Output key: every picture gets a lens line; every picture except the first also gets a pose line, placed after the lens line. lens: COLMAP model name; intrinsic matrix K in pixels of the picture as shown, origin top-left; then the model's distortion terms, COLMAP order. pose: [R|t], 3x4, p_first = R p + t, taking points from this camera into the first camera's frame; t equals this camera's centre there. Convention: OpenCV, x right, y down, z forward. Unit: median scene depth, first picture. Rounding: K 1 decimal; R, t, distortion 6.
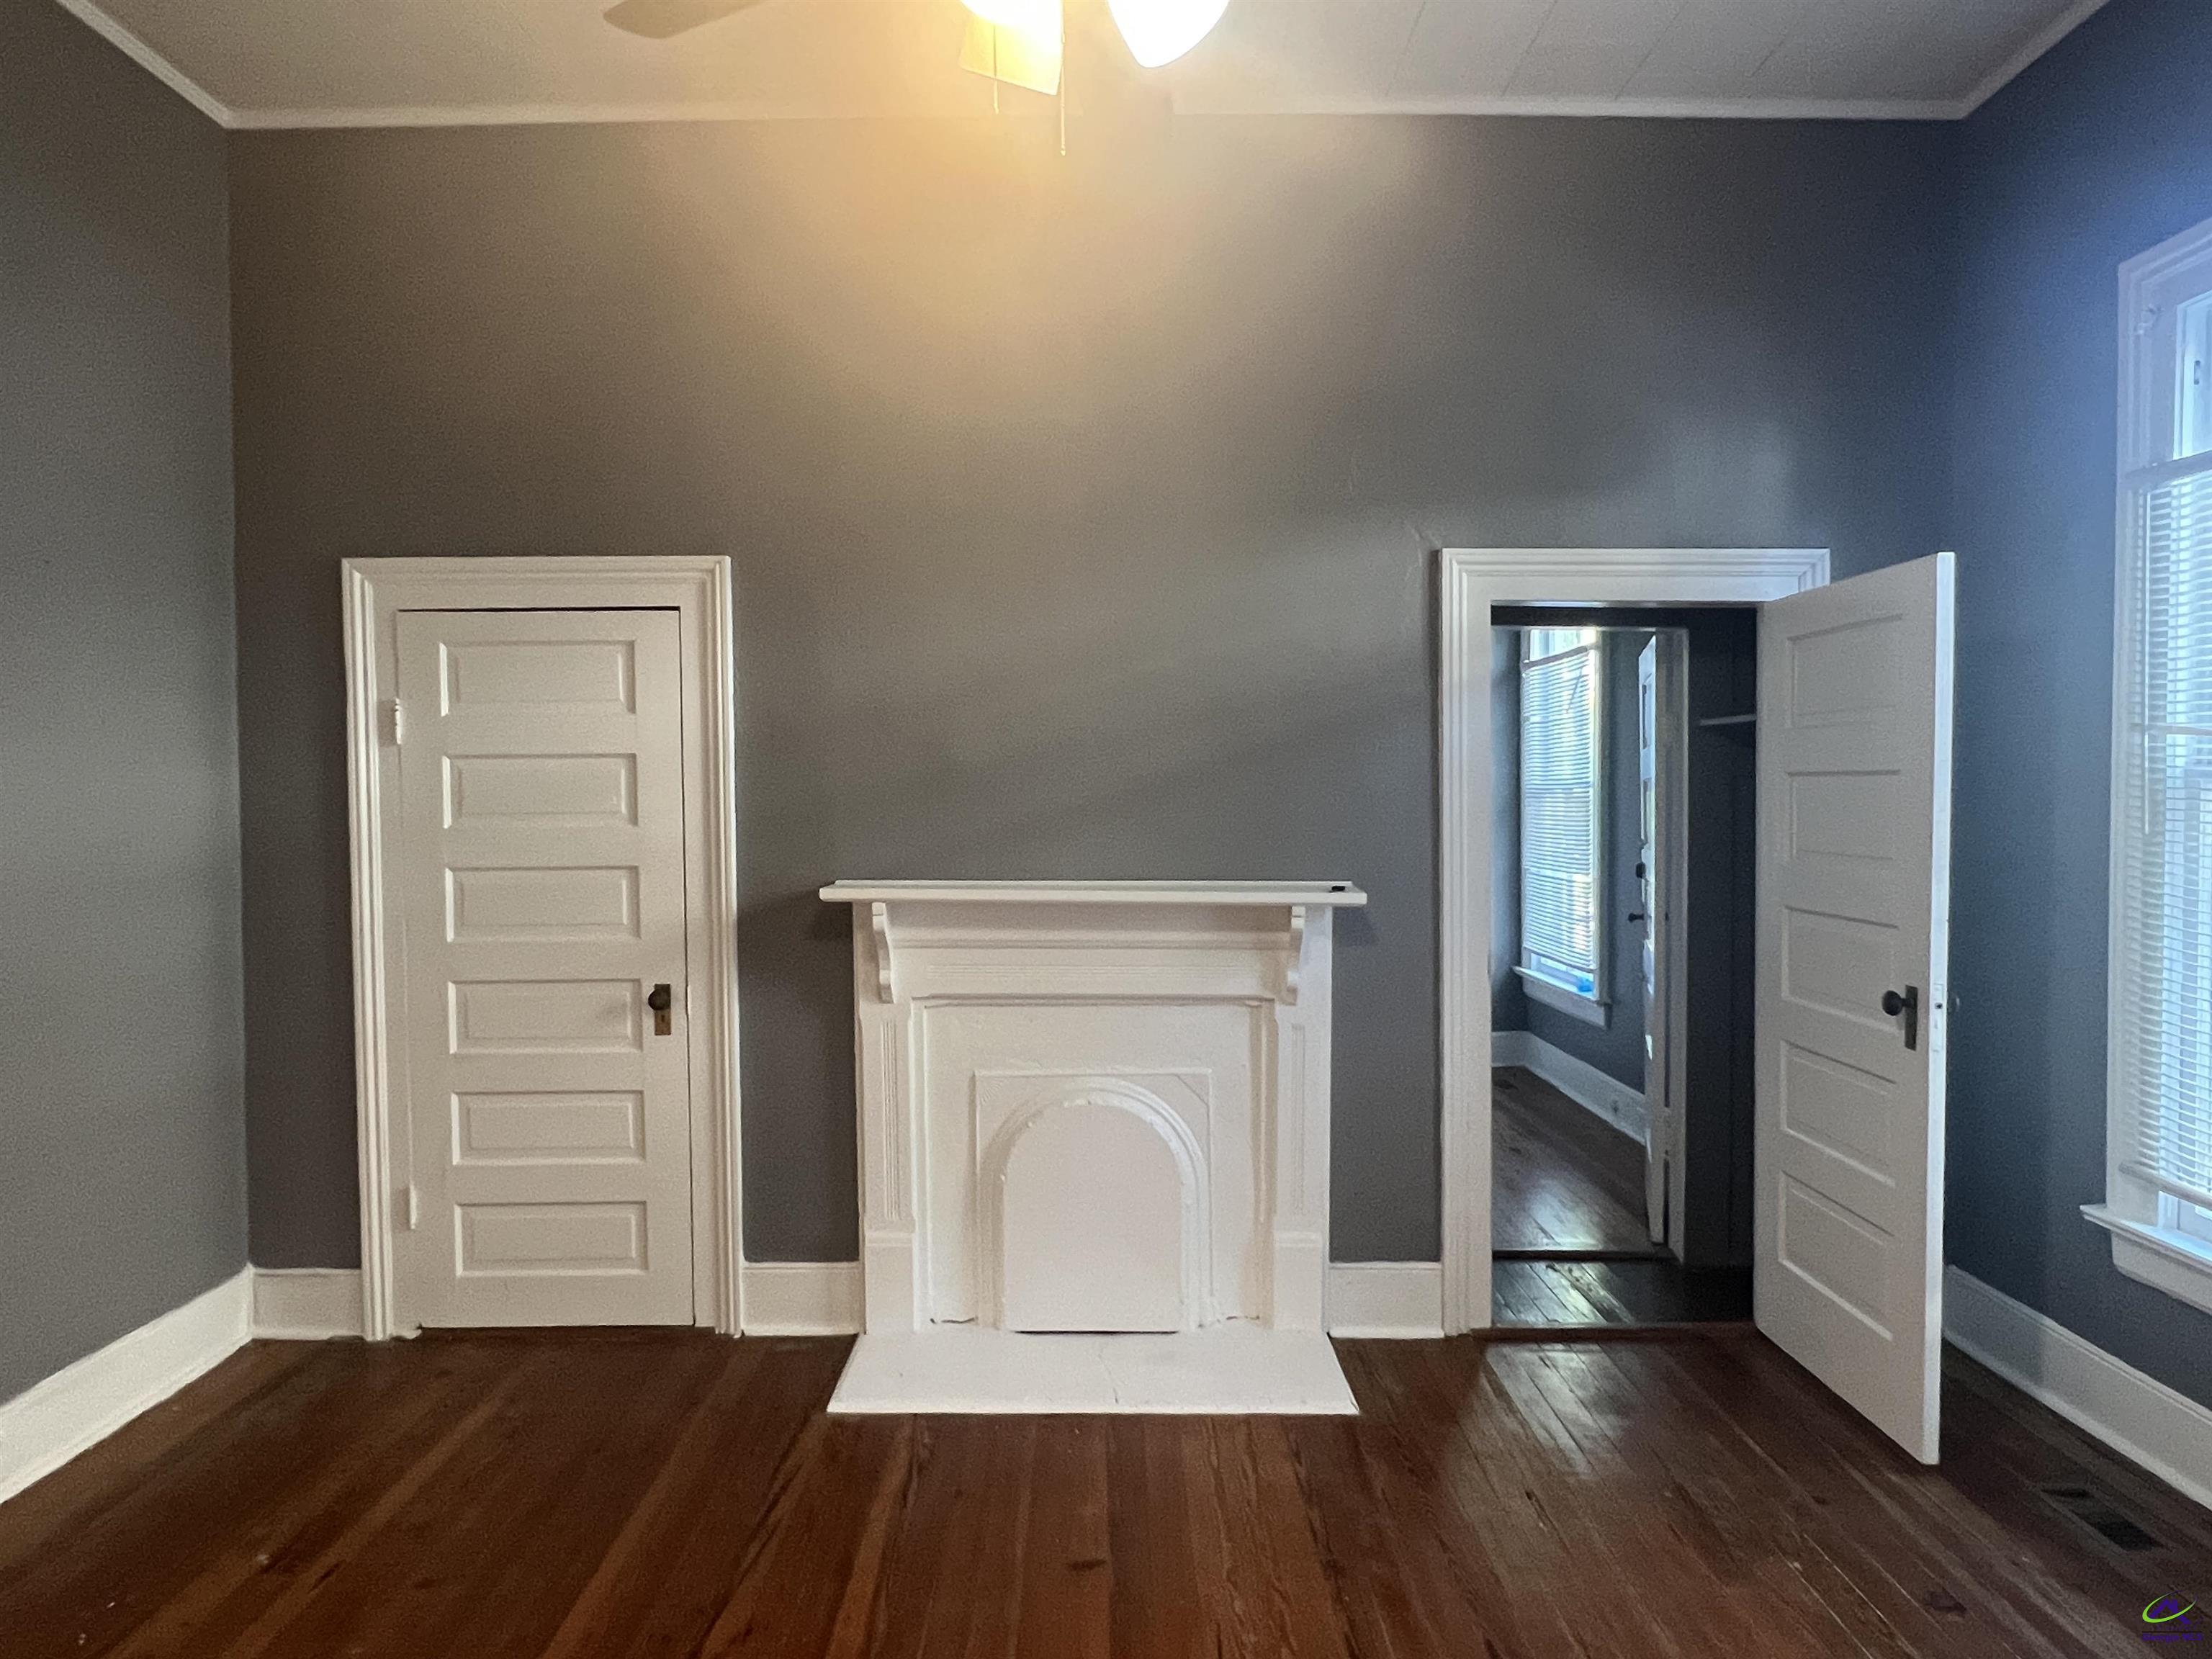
lens RADIAL K [[1363.4, 0, 1091.8], [0, 1363.4, 821.6], [0, 0, 1]] dist [0.005229, -0.004370]
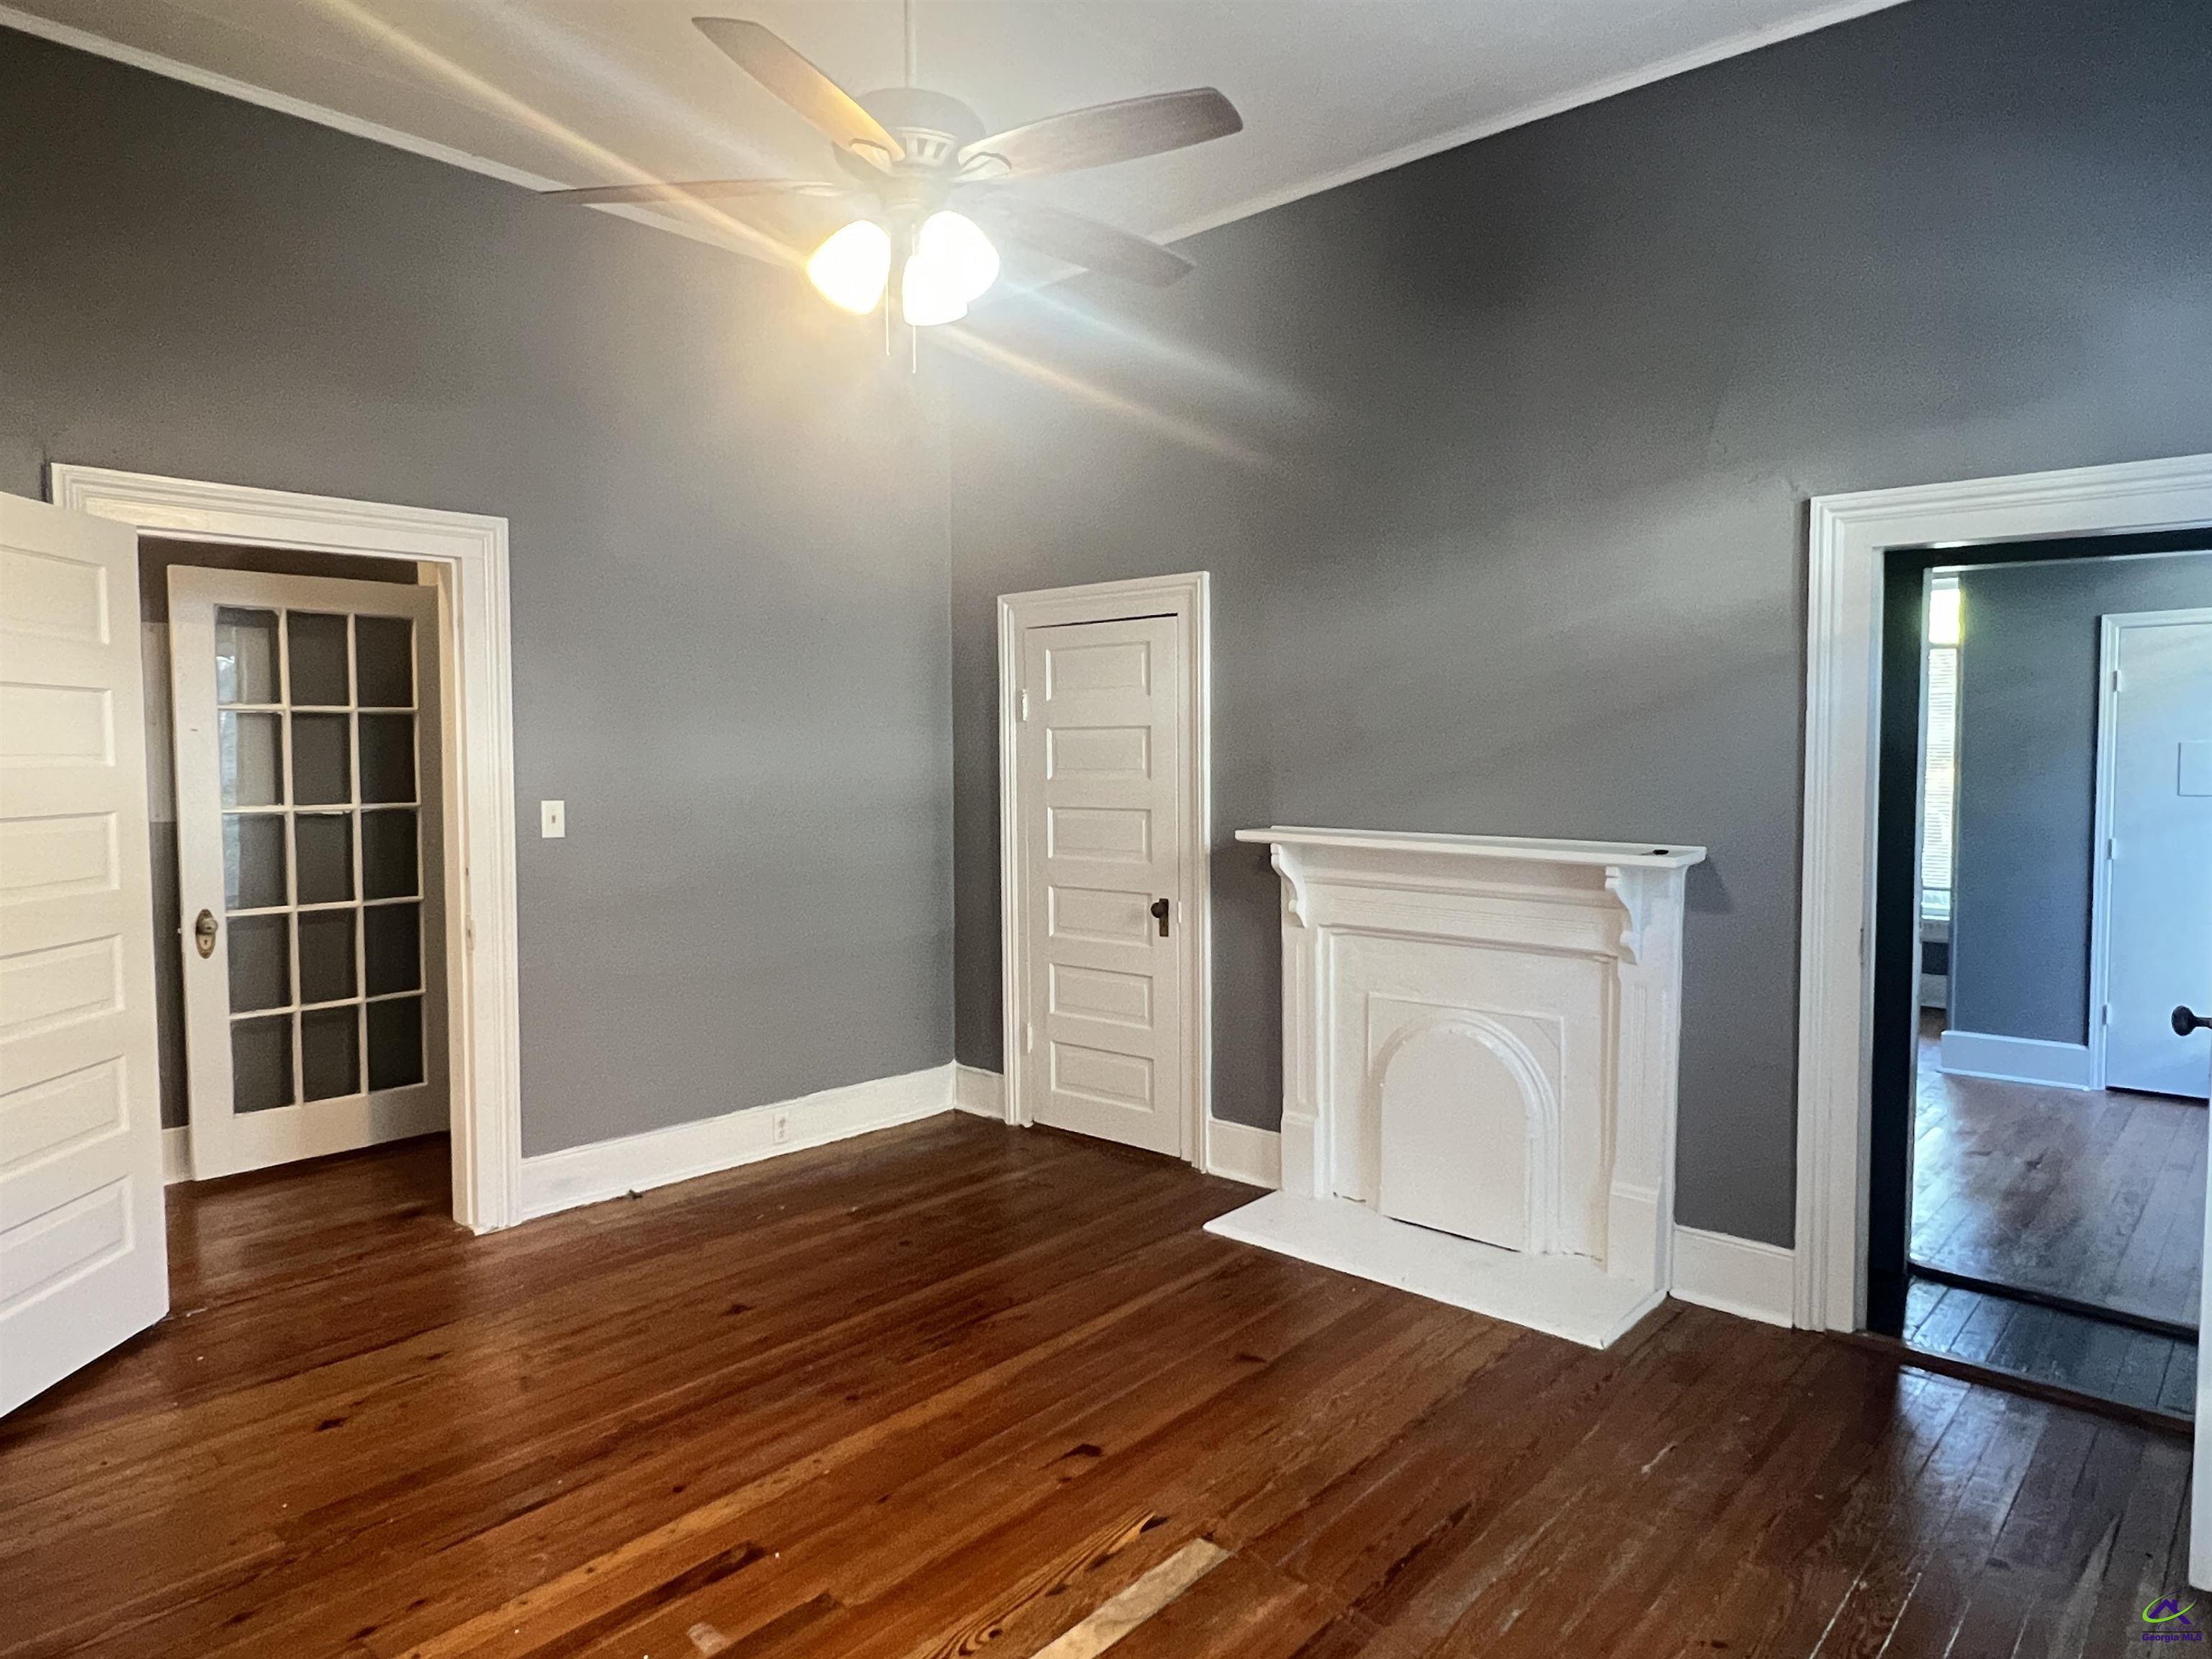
lens RADIAL K [[1363.4, 0, 1078.7], [0, 1363.4, 814.0], [0, 0, 1]] dist [0.005229, -0.004370]
pose [[0.738328, 0.032939, -0.673636, 0.519572], [-0.014070, 0.999342, 0.033443, -0.006650], [0.674295, -0.015214, 0.738306, -0.036605]]
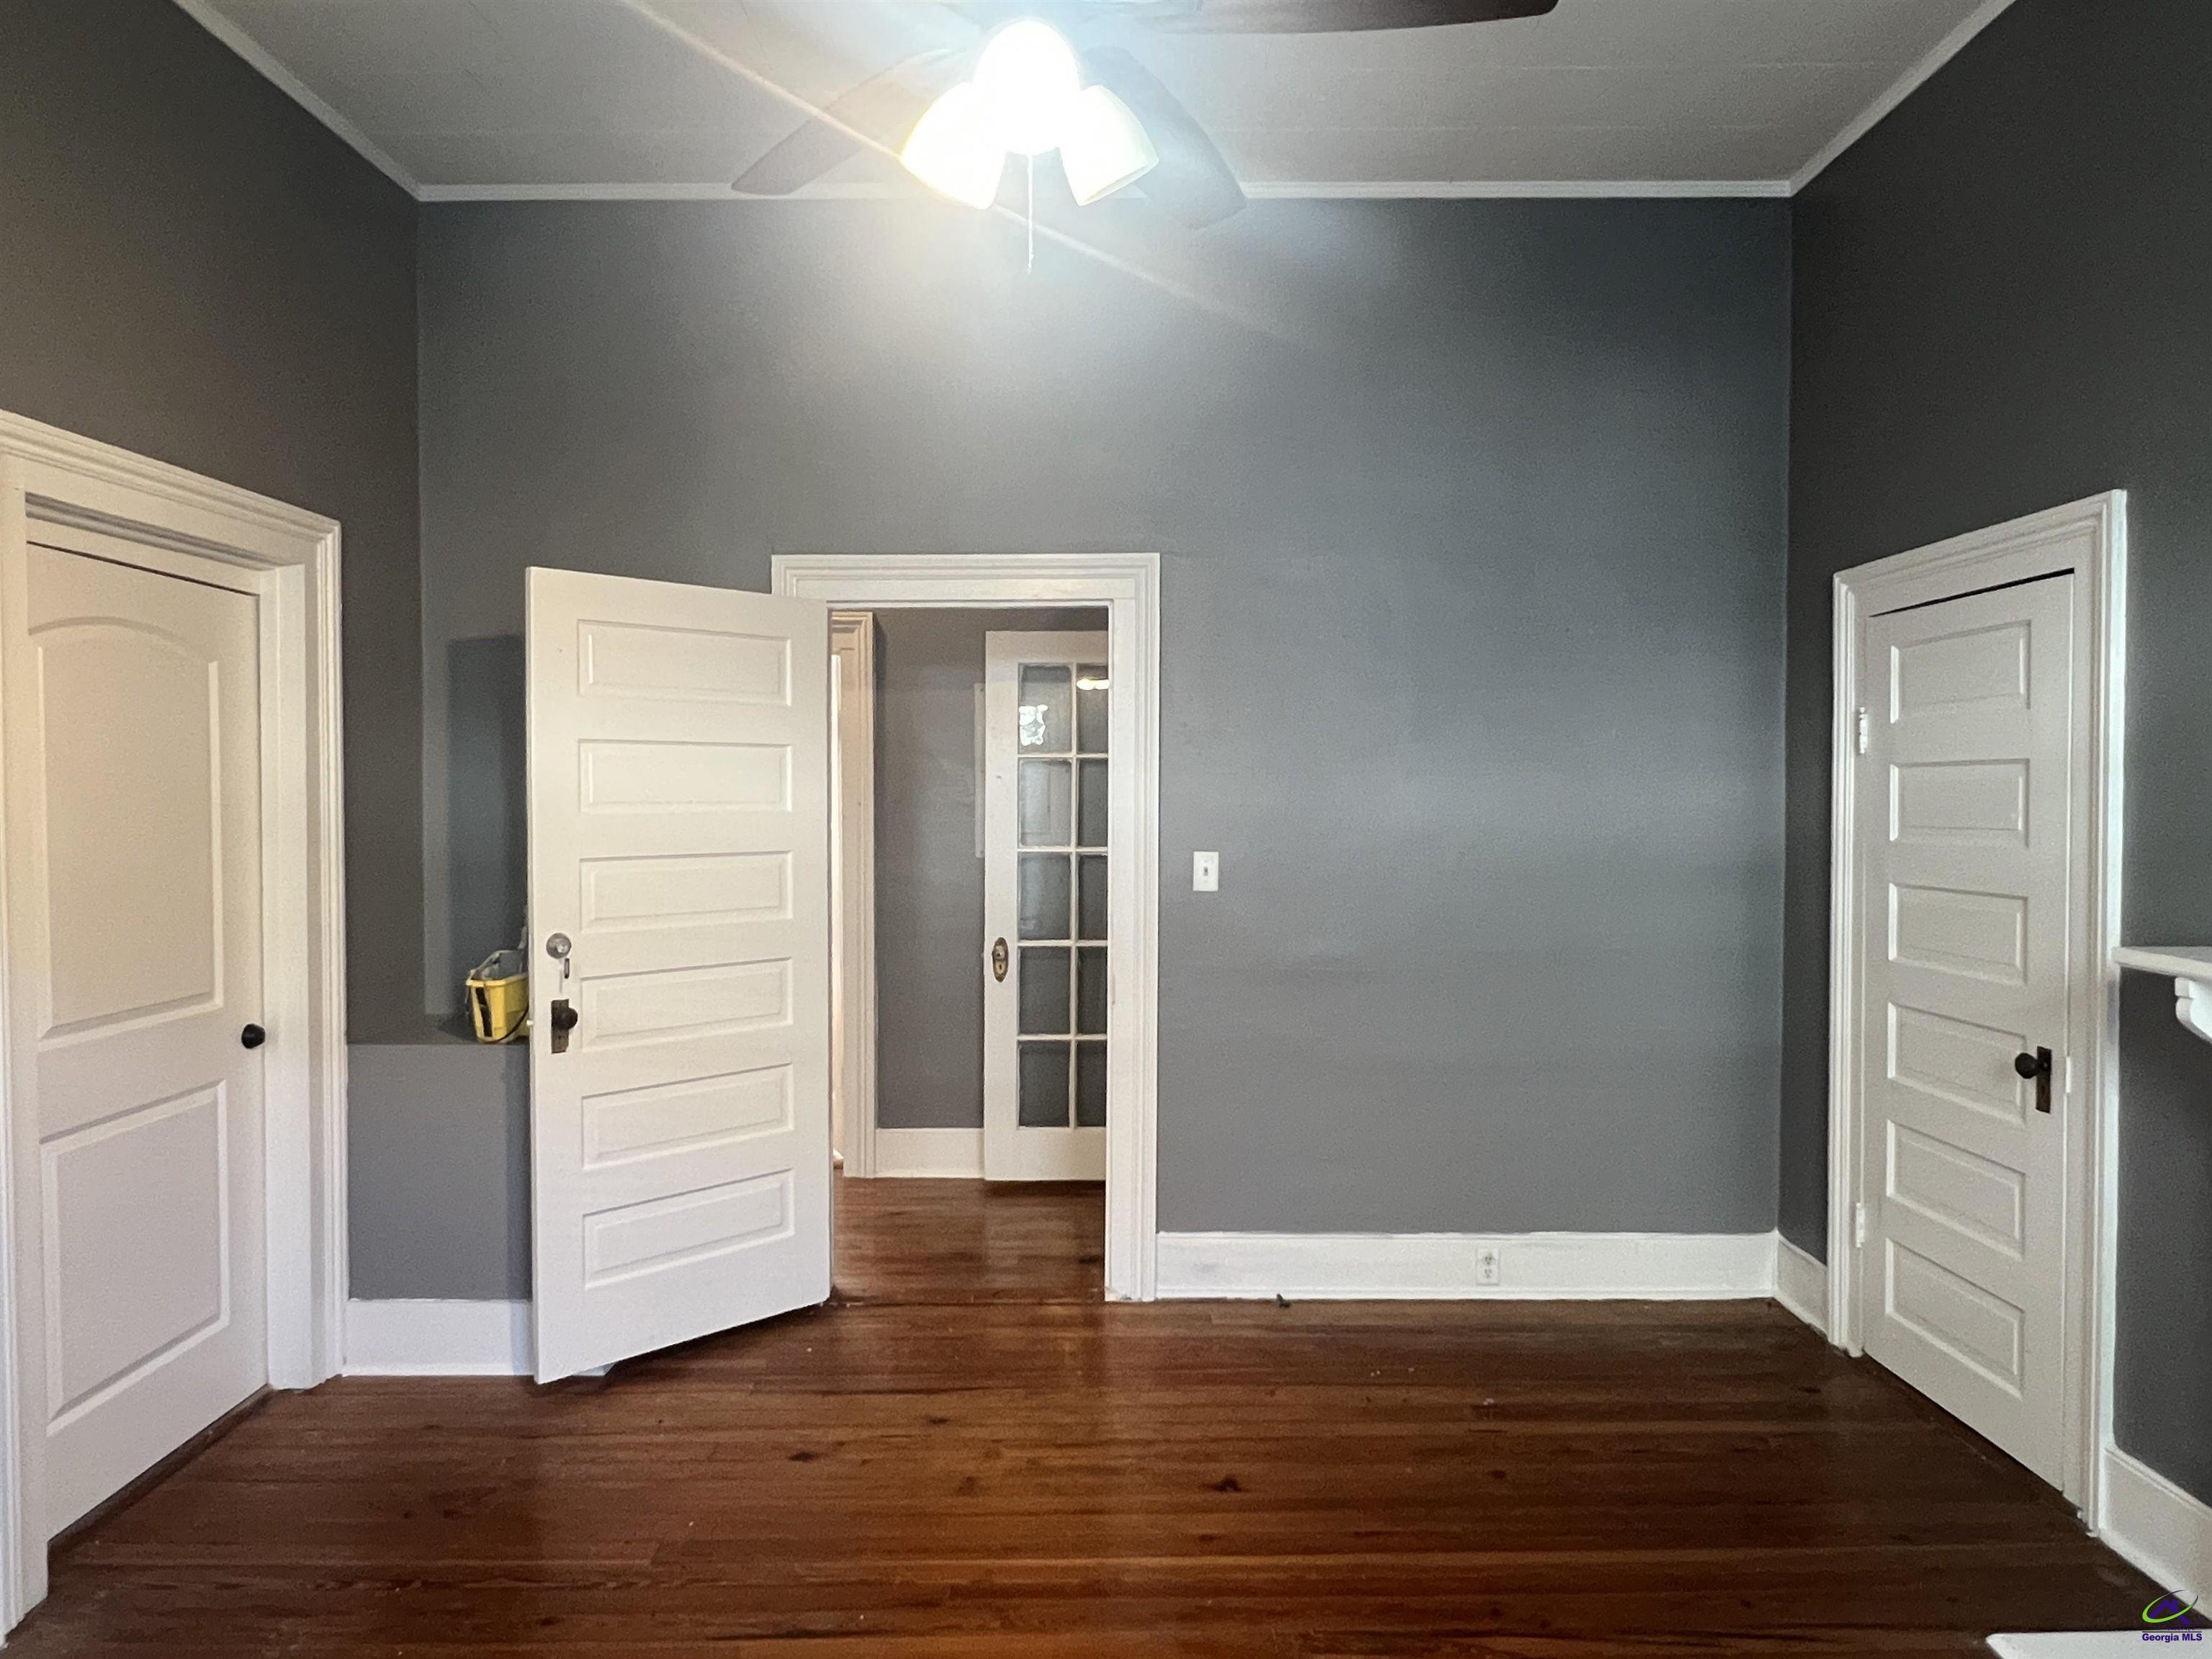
lens RADIAL K [[1363.4, 0, 1096.4], [0, 1363.4, 825.9], [0, 0, 1]] dist [0.005229, -0.004370]
pose [[0.006622, 0.028953, -0.999559, 0.475868], [-0.018766, 0.999408, 0.028824, -0.022843], [0.999802, 0.018567, 0.007162, 0.442347]]
